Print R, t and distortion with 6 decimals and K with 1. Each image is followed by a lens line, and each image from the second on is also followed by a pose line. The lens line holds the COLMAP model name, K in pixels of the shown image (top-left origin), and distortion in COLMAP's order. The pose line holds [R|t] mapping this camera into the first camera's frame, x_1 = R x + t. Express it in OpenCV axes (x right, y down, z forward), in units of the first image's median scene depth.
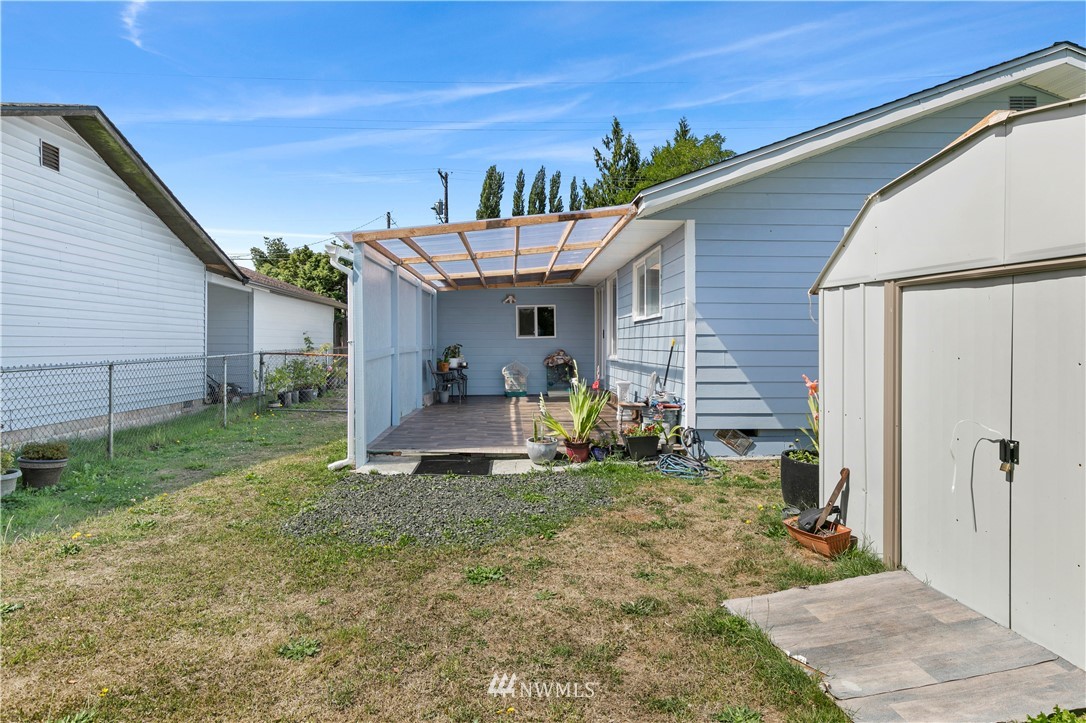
lens RADIAL K [[659.0, 0, 543.0], [0, 659.0, 361.5], [0, 0, 1]] dist [0.034823, -0.037354]
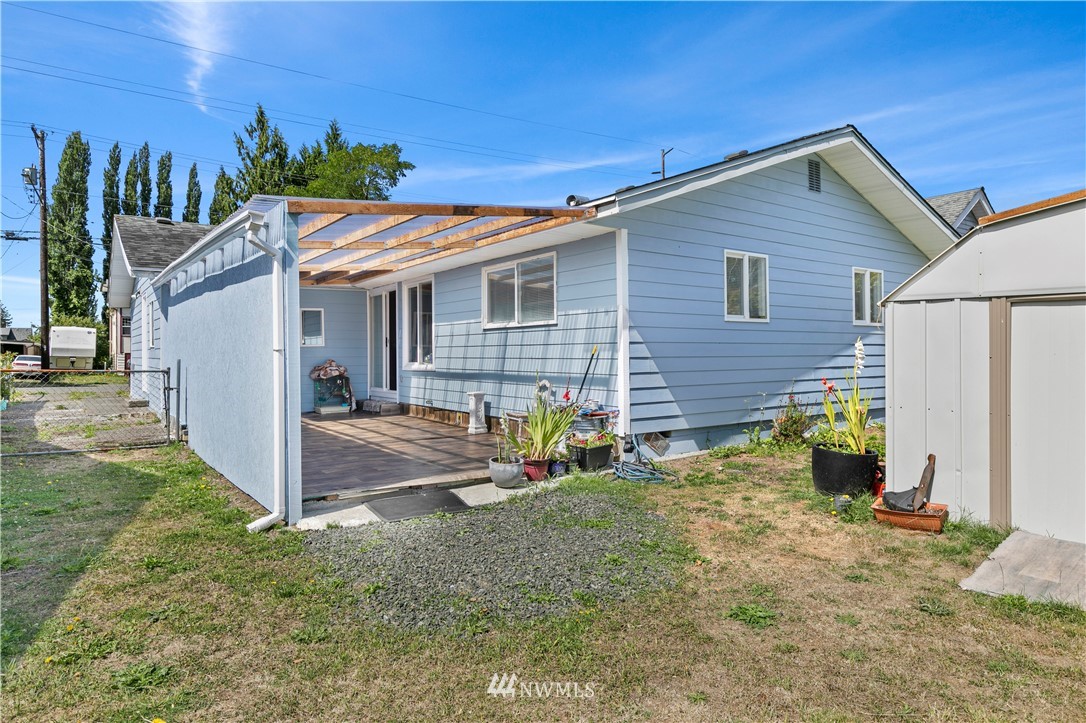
lens RADIAL K [[647.1, 0, 559.6], [0, 647.1, 359.6], [0, 0, 1]] dist [0.027577, -0.023803]
pose [[0.824581, -0.011173, 0.565634, -0.418386], [0.020737, 0.999730, -0.010482, -0.005065], [-0.565364, 0.020372, 0.824590, 0.231936]]
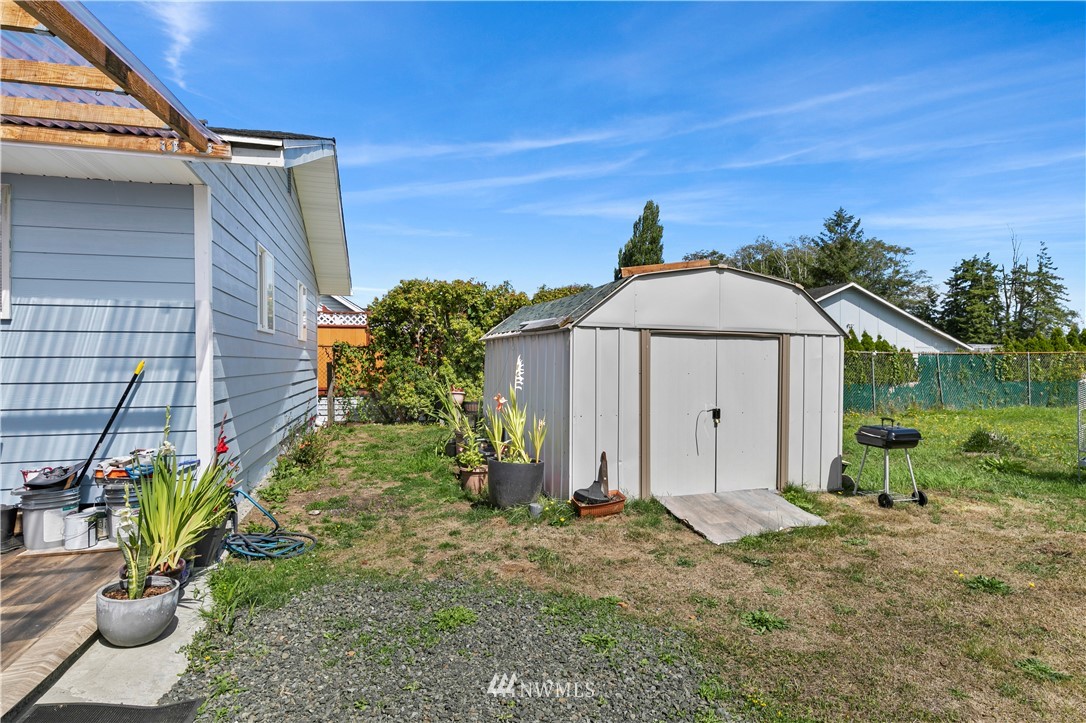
lens RADIAL K [[592.8, 0, 548.0], [0, 592.8, 365.5], [0, 0, 1]] dist [0.003494, 0.000878]
pose [[-0.228124, -0.006746, 0.973609, -0.442835], [0.029182, 0.999479, 0.013763, -0.028555], [-0.973195, 0.031551, -0.227809, 0.791749]]
